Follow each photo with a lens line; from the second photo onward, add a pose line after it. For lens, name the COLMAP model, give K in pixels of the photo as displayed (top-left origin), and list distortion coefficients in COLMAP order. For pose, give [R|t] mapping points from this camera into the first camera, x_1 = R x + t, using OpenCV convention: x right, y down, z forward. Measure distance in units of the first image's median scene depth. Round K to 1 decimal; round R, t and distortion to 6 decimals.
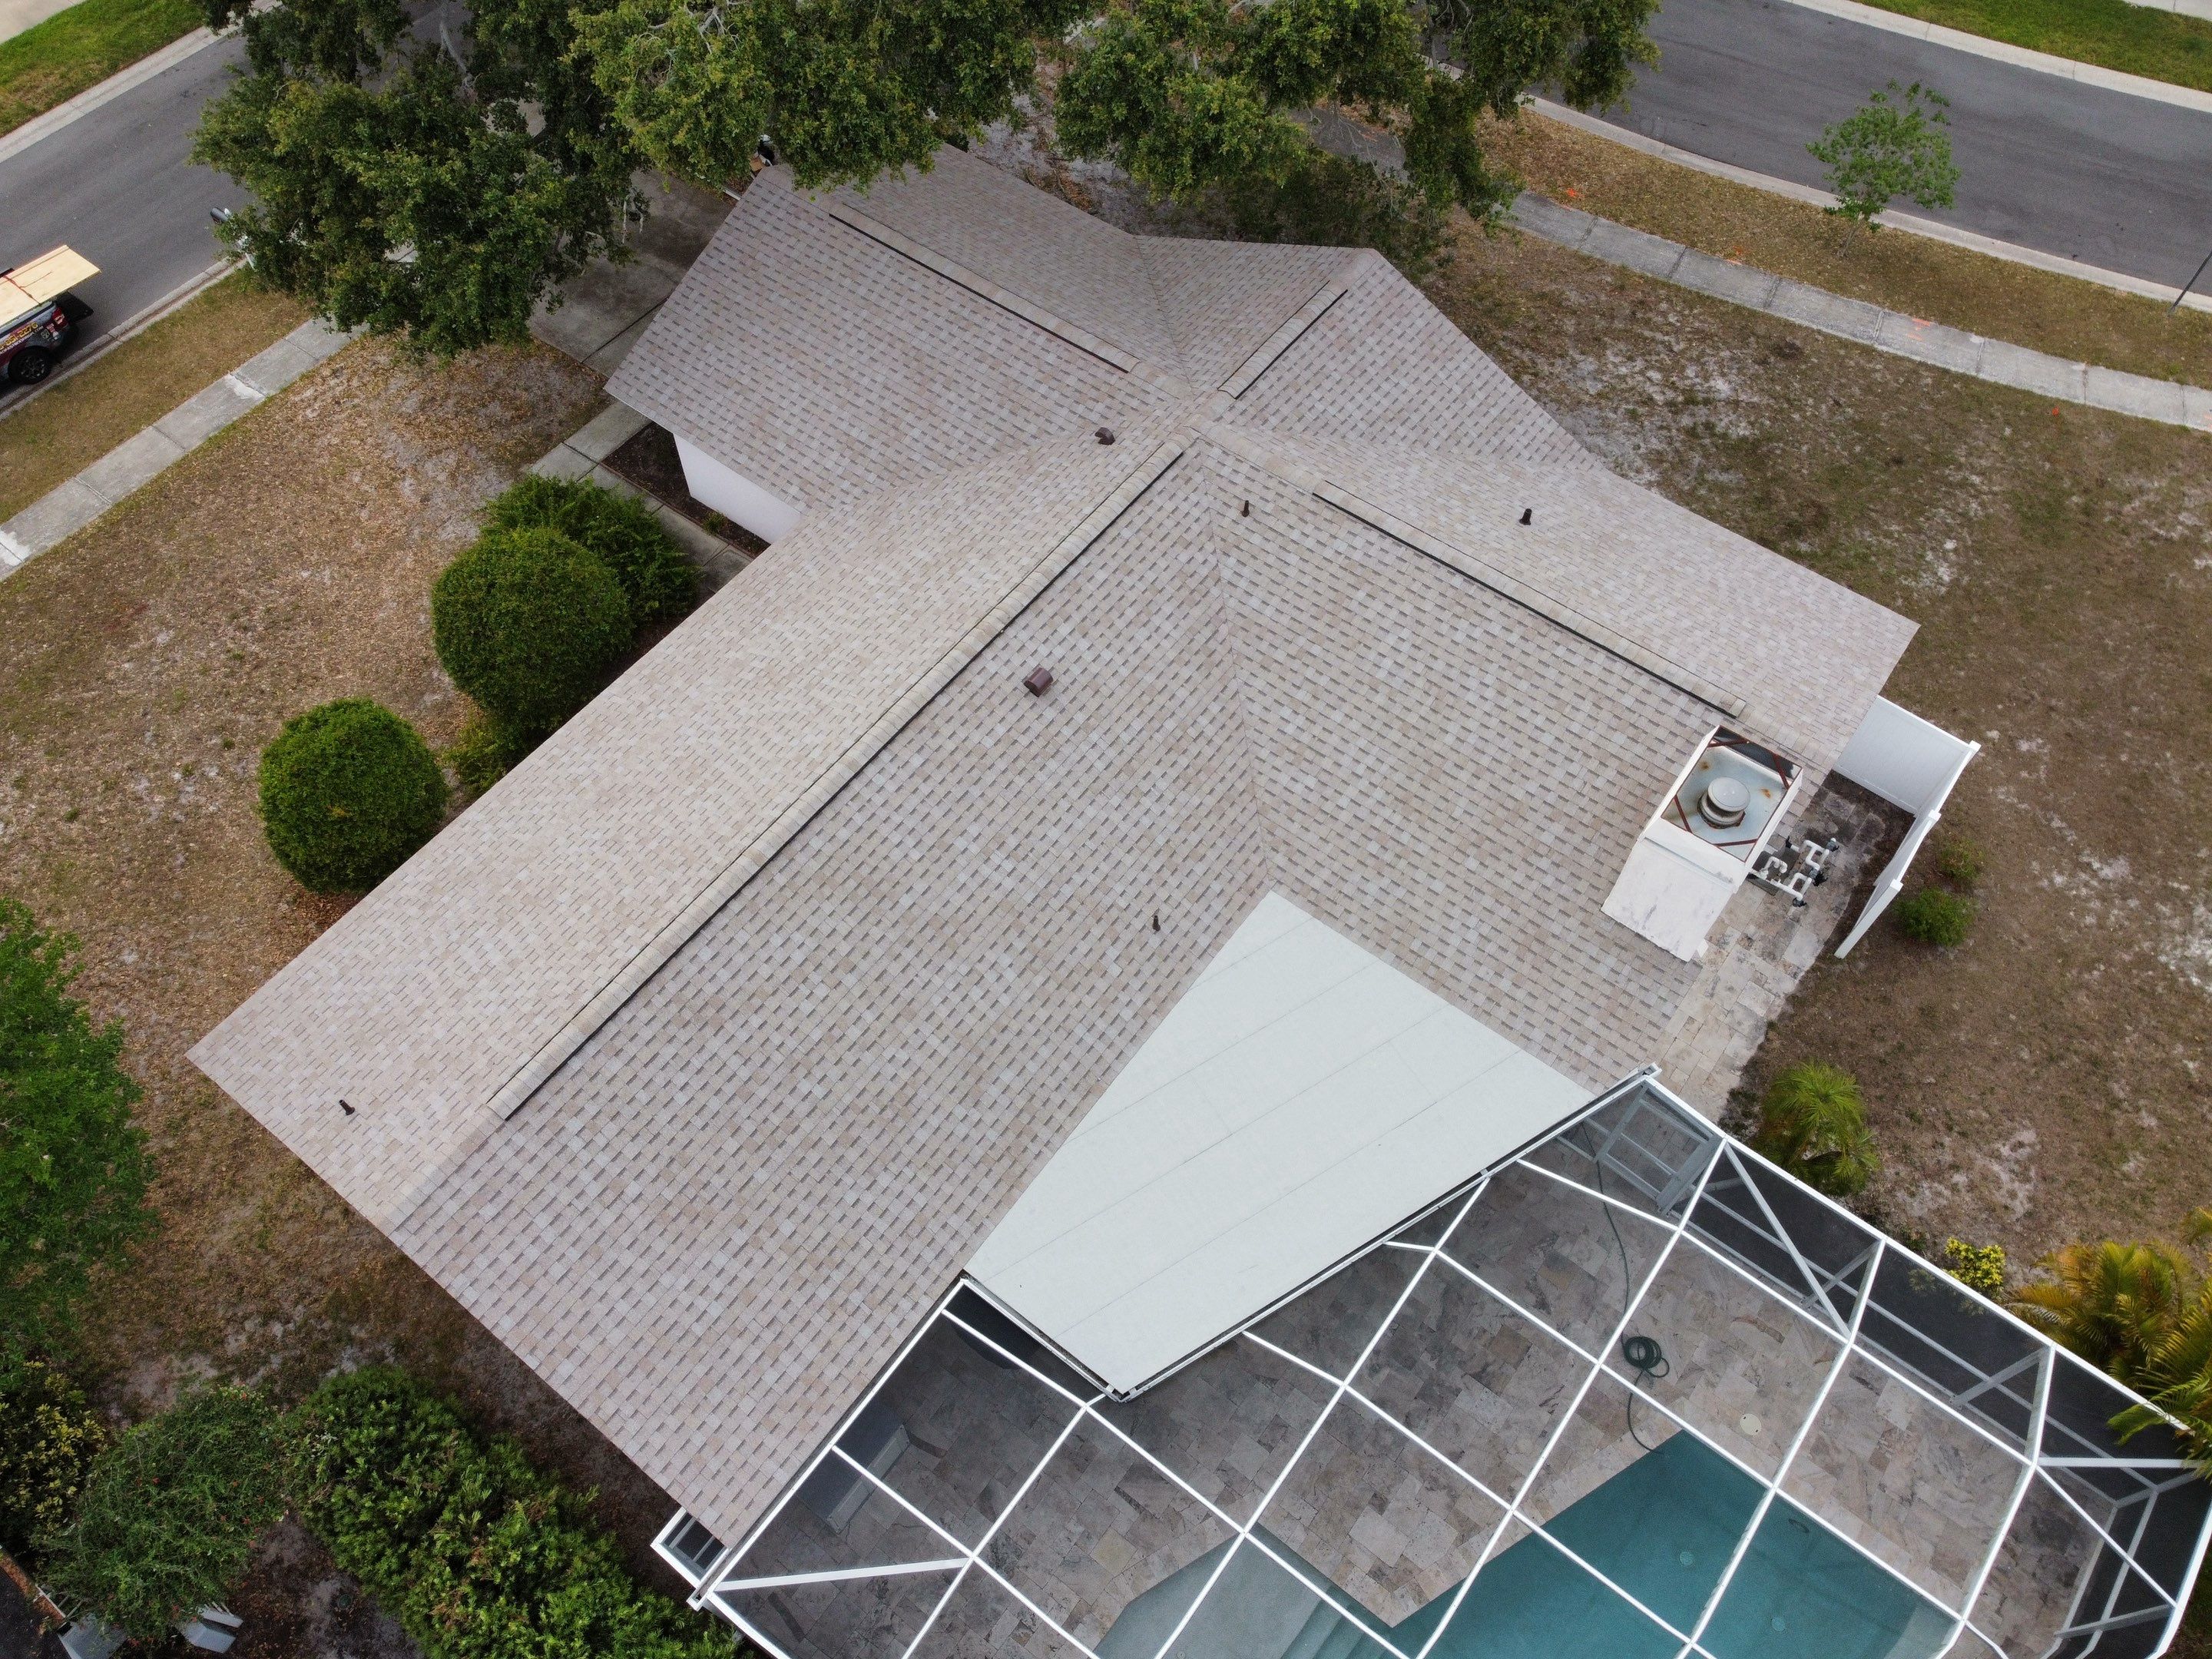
lens RADIAL K [[1668.3, 0, 1075.1], [0, 1668.3, 813.4], [0, 0, 1]] dist [0.019142, -0.030344]
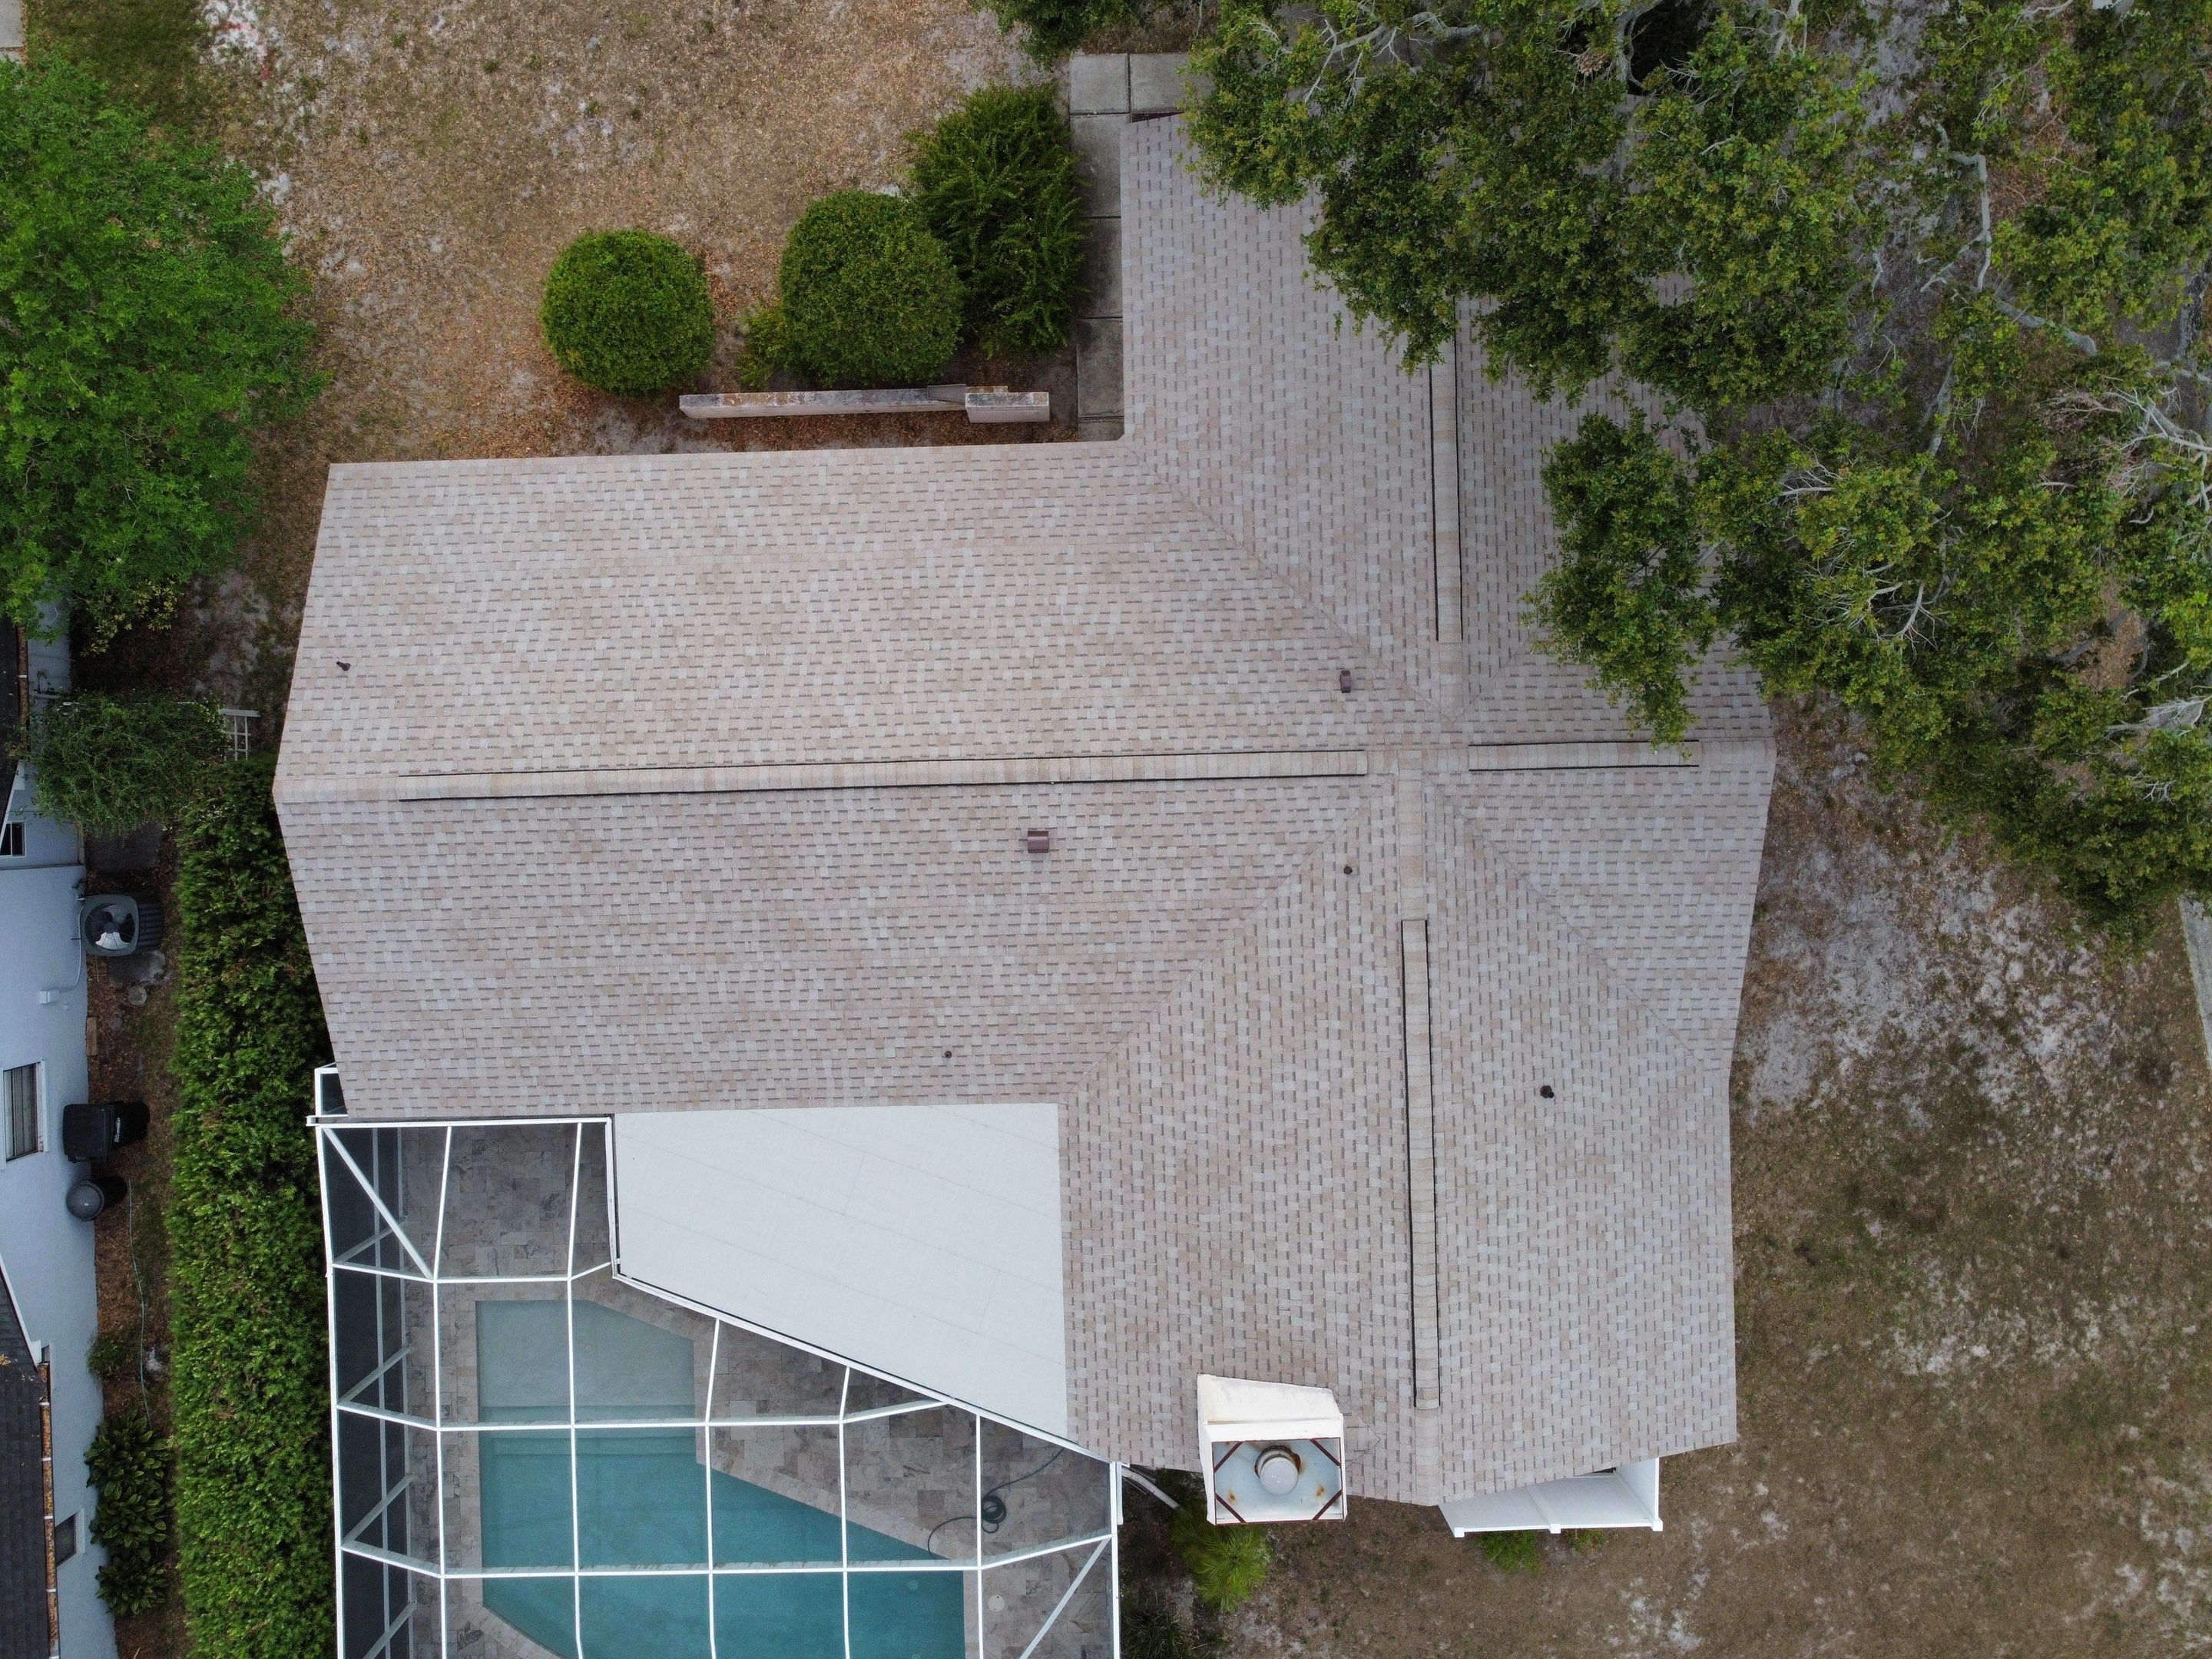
lens RADIAL K [[1668.3, 0, 1075.7], [0, 1668.3, 805.6], [0, 0, 1]] dist [0.019142, -0.030344]
pose [[0.630597, 0.776098, -0.004416, -0.019963], [-0.646688, 0.528577, 0.549910, -0.640464], [0.429118, -0.343916, 0.835212, 0.162828]]
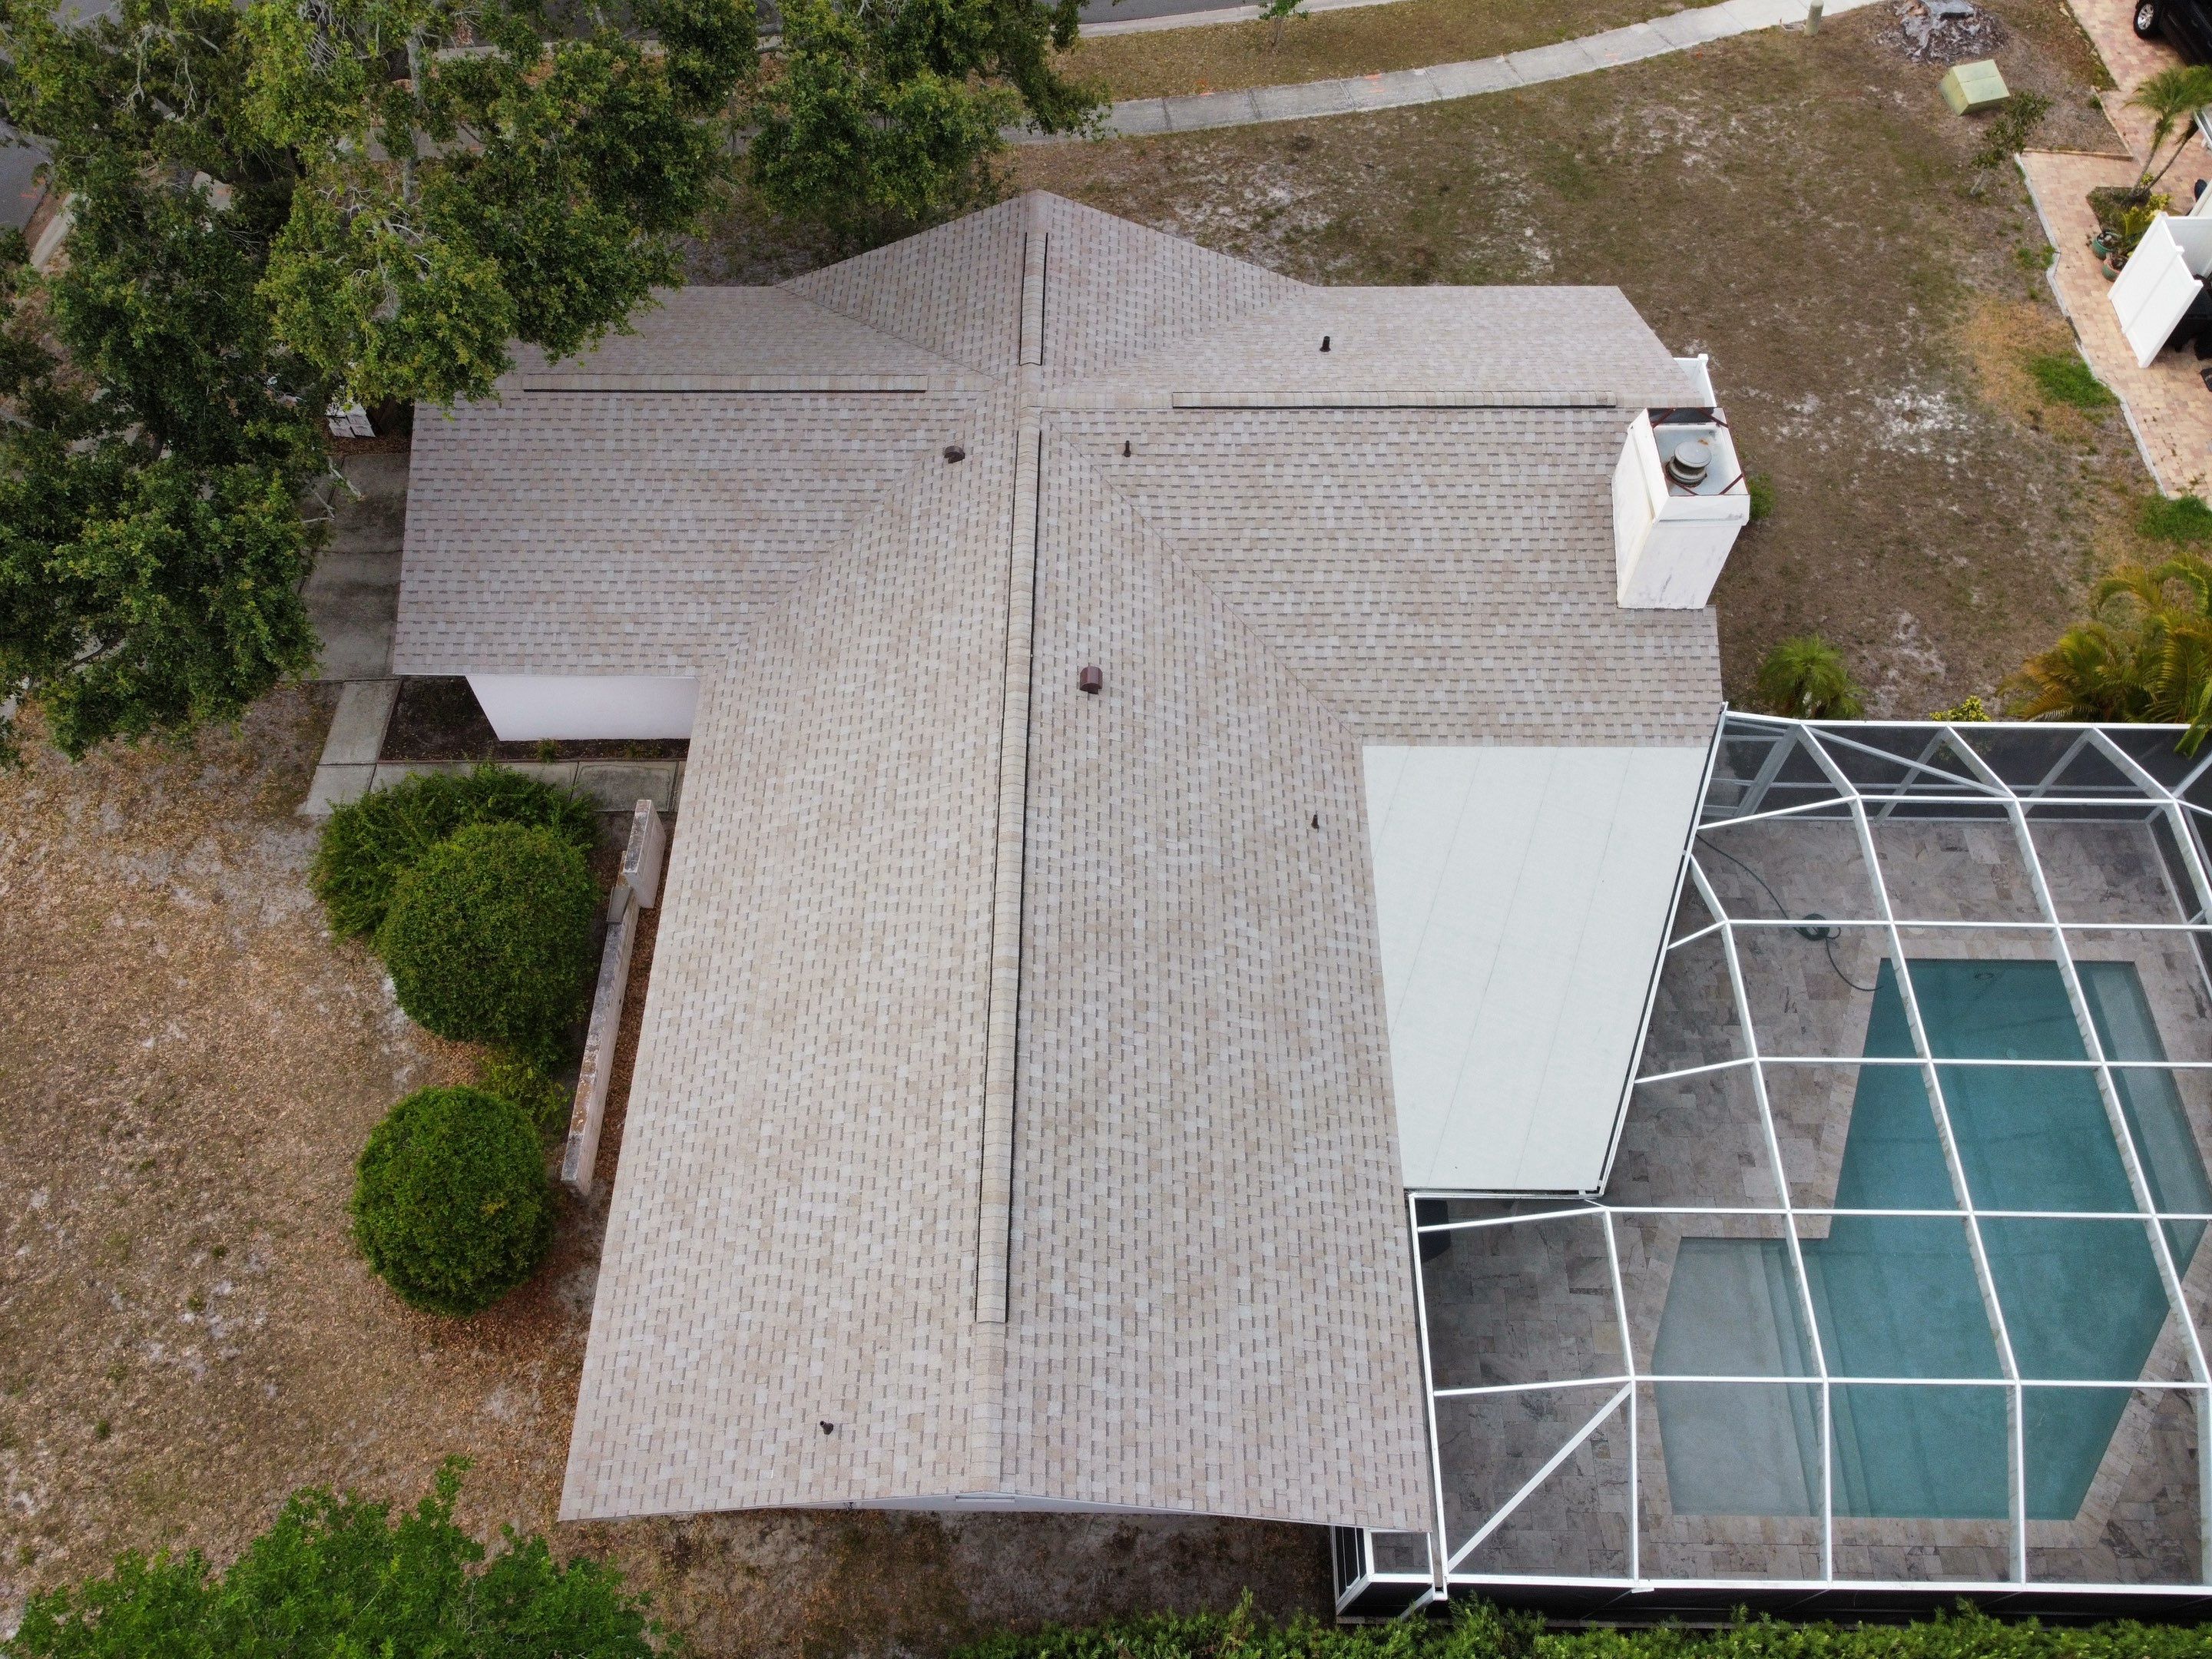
lens RADIAL K [[1668.3, 0, 1077.4], [0, 1668.3, 812.4], [0, 0, 1]] dist [0.019142, -0.030344]
pose [[0.801252, -0.508952, 0.314582, -0.370347], [0.509145, 0.856139, 0.088309, -0.100329], [-0.314271, 0.089410, 0.945114, 0.060117]]
